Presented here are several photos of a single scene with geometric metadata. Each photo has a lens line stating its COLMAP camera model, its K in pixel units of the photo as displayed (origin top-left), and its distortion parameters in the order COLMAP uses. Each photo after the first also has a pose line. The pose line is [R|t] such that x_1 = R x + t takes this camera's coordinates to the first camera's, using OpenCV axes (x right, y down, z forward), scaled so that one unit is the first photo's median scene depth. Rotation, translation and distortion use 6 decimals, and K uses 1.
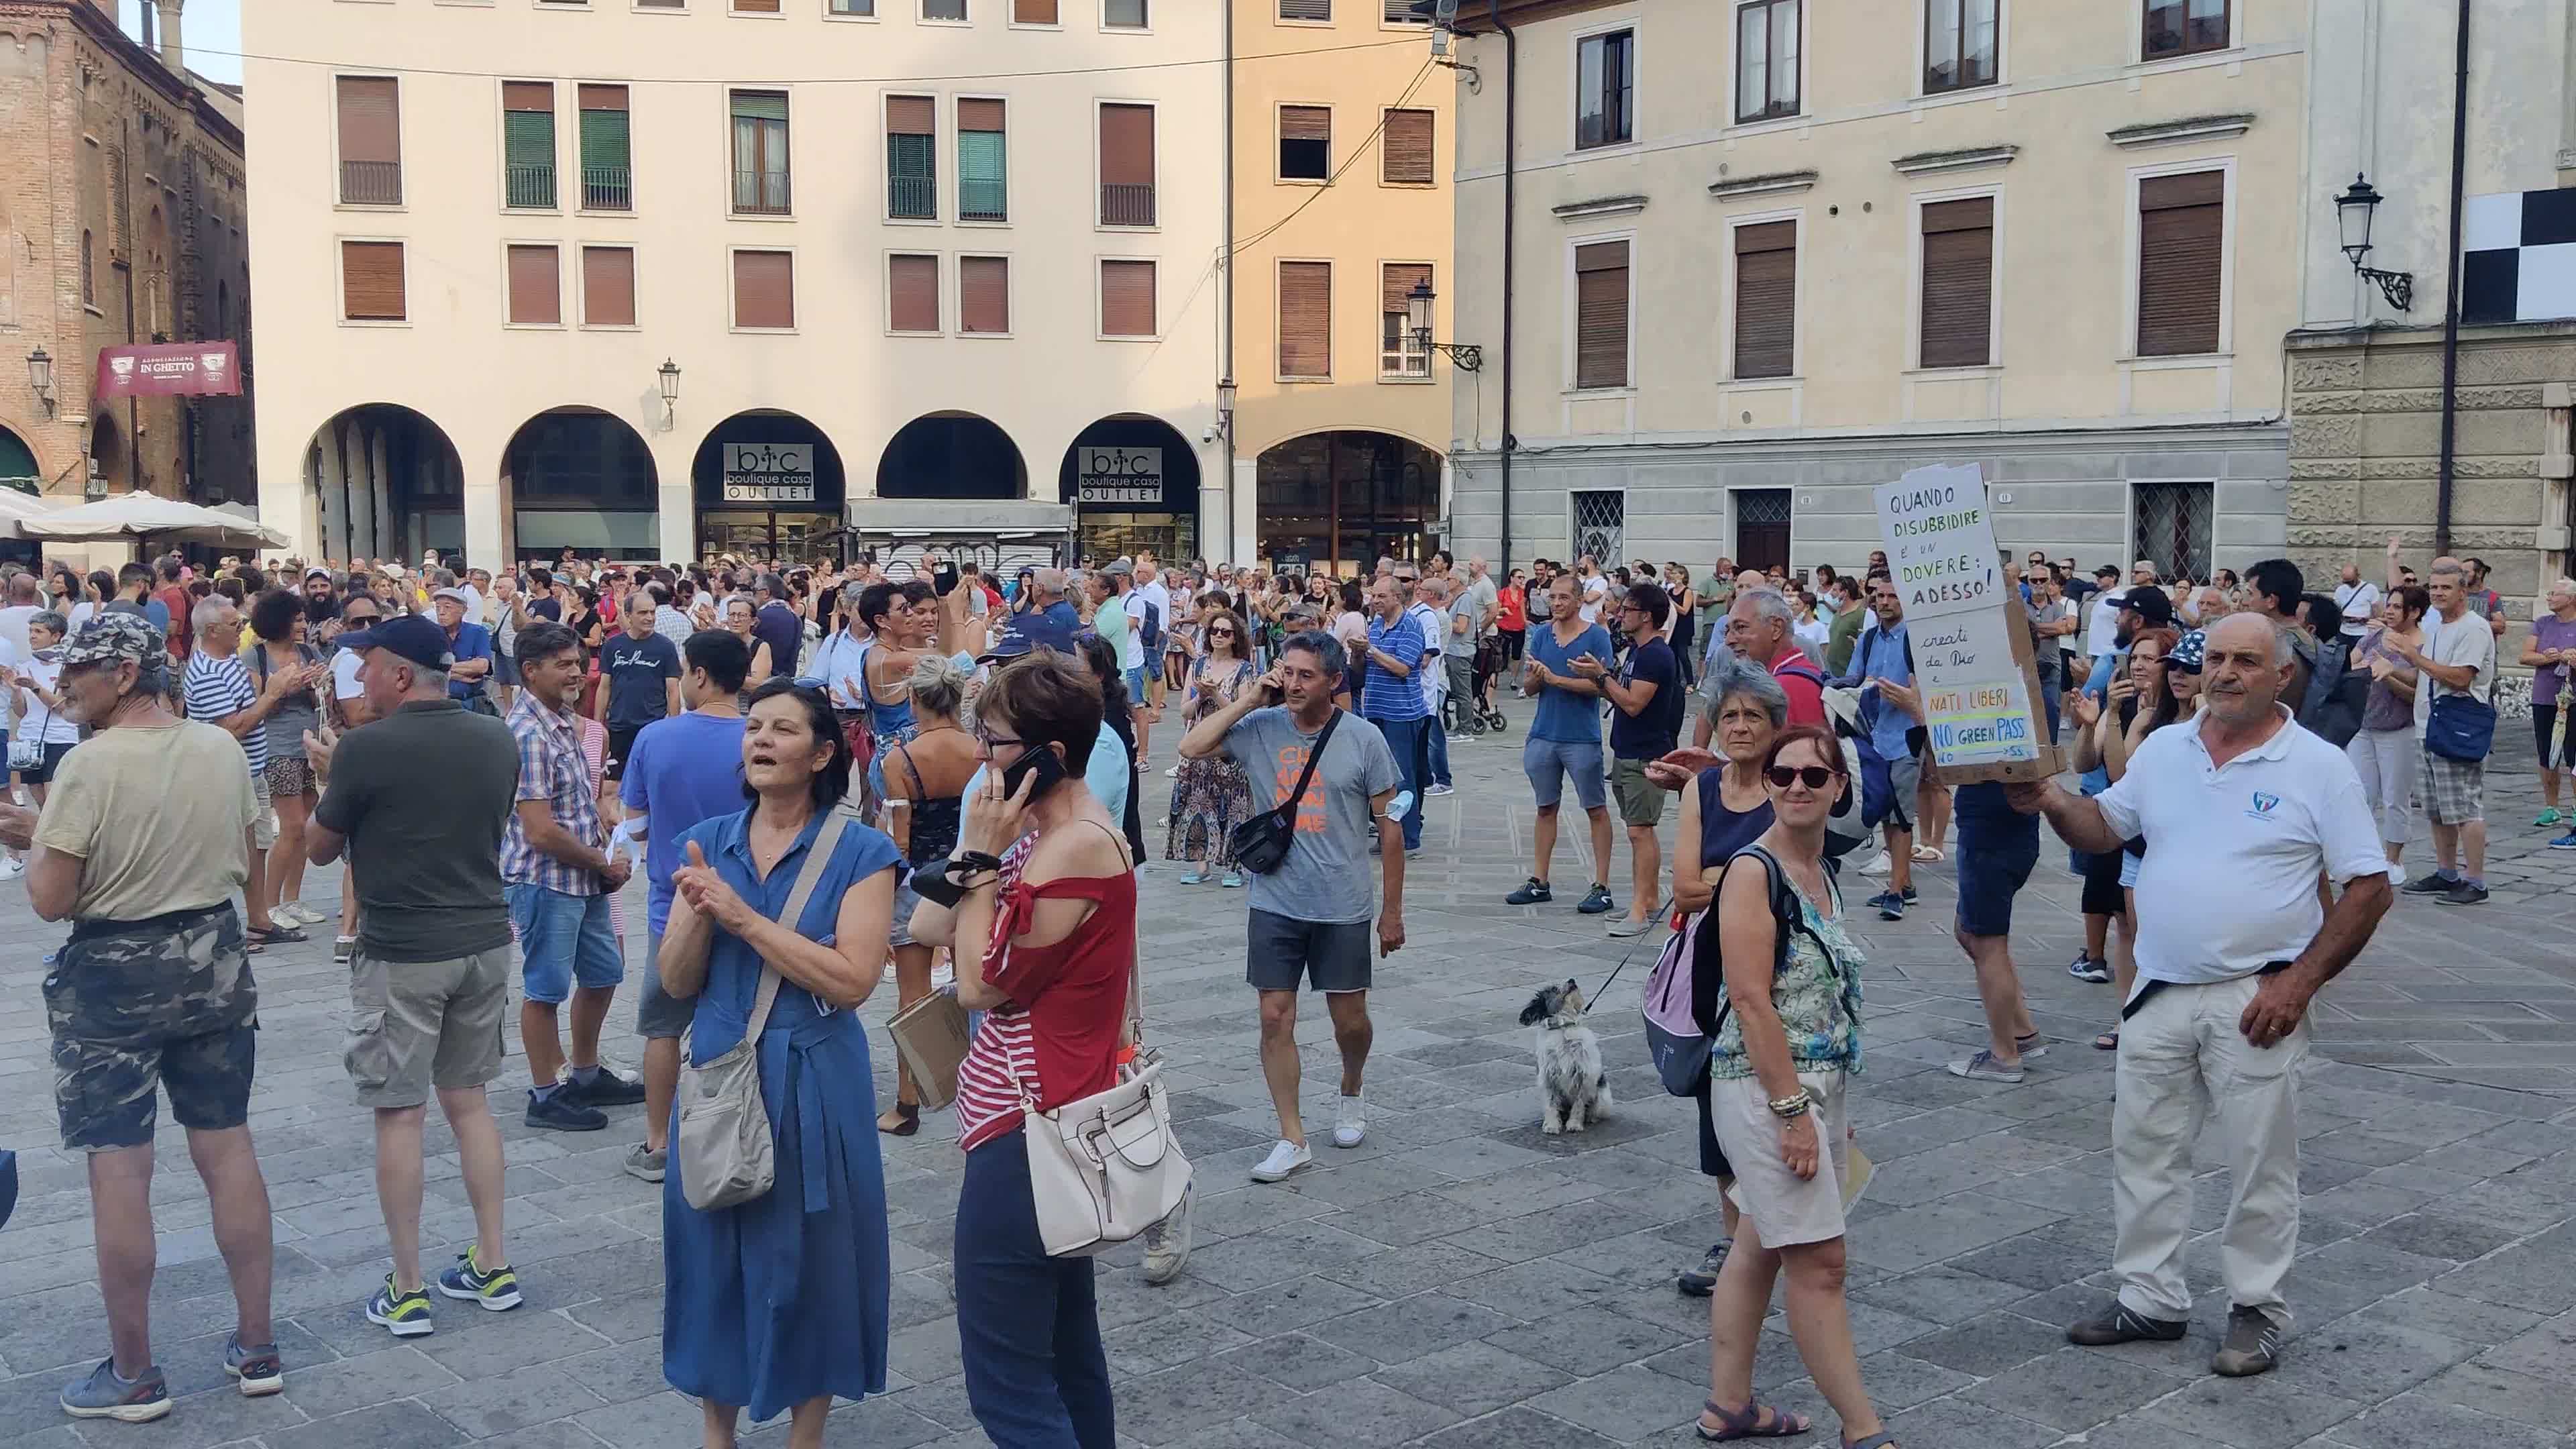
lens RADIAL K [[2385.1, 0, 1288.0], [0, 2385.1, 724.5], [0, 0, 1]] dist [0.065924, -0.183747]
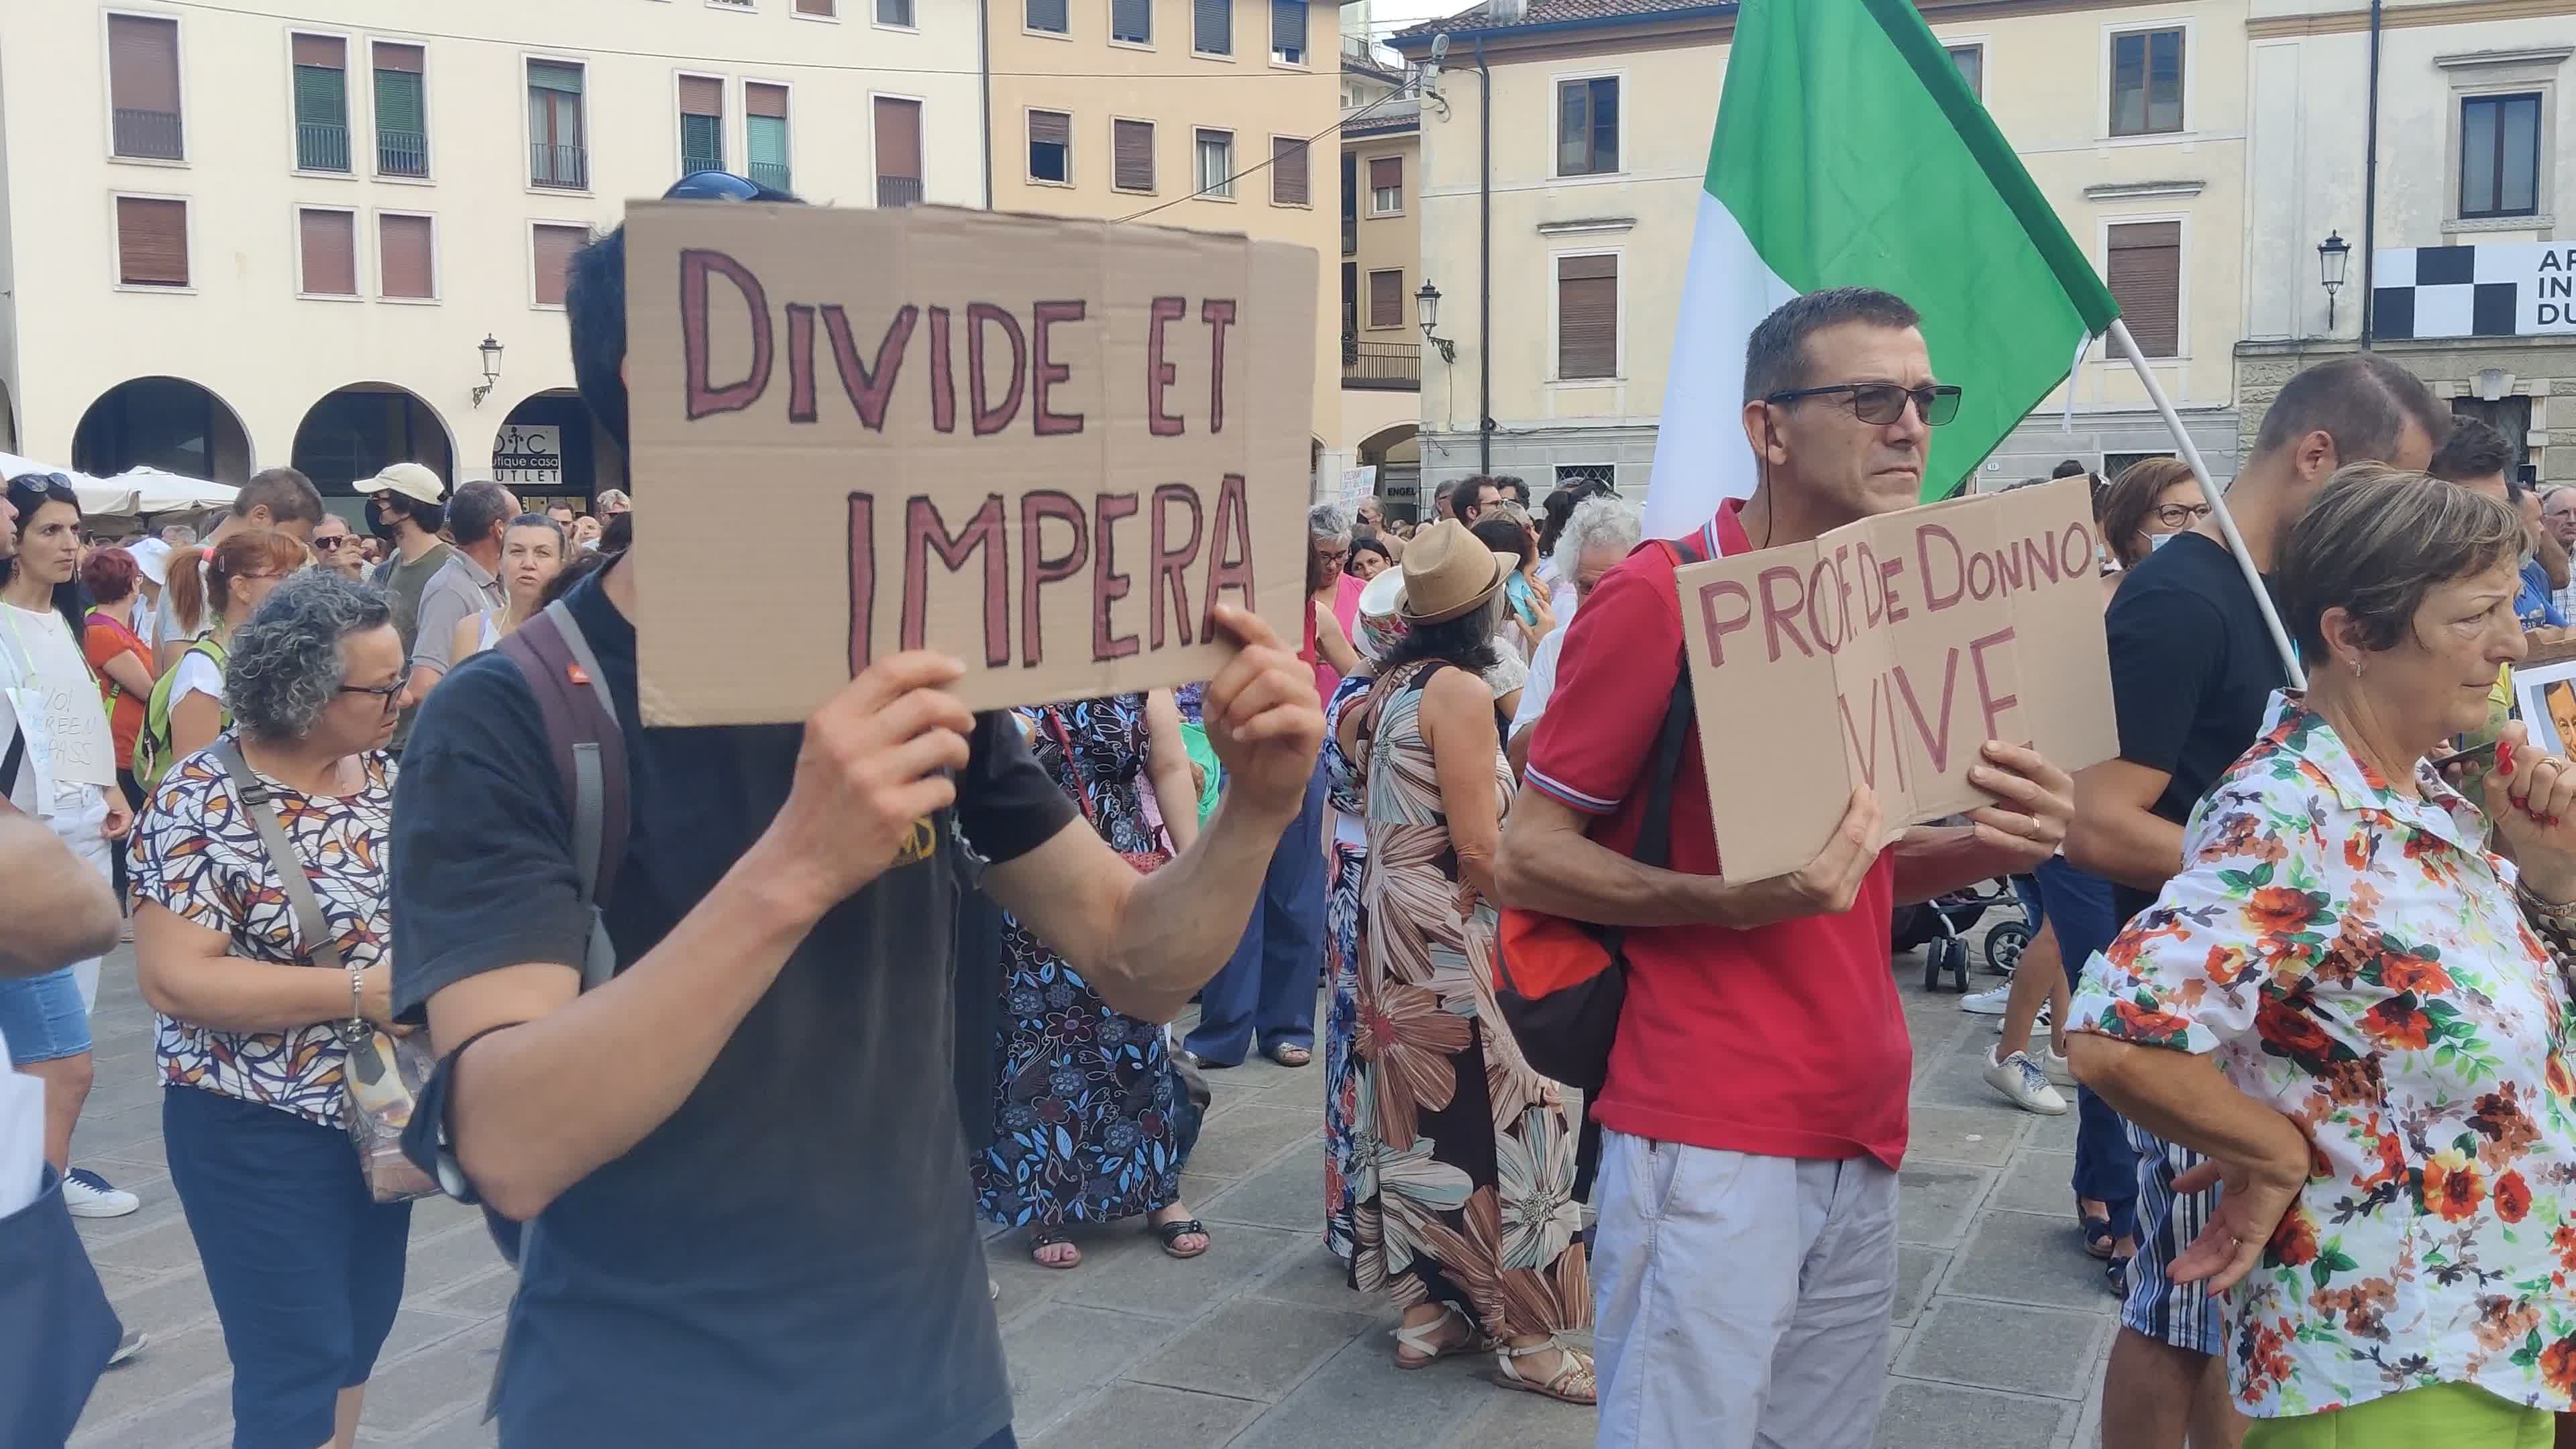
lens RADIAL K [[2385.1, 0, 1288.0], [0, 2385.1, 724.5], [0, 0, 1]] dist [0.065924, -0.183747]
pose [[0.905676, -0.044854, 0.421591, -0.381891], [0.045796, 0.998920, 0.007896, 0.010699], [-0.421489, 0.012156, 0.906752, -0.006096]]
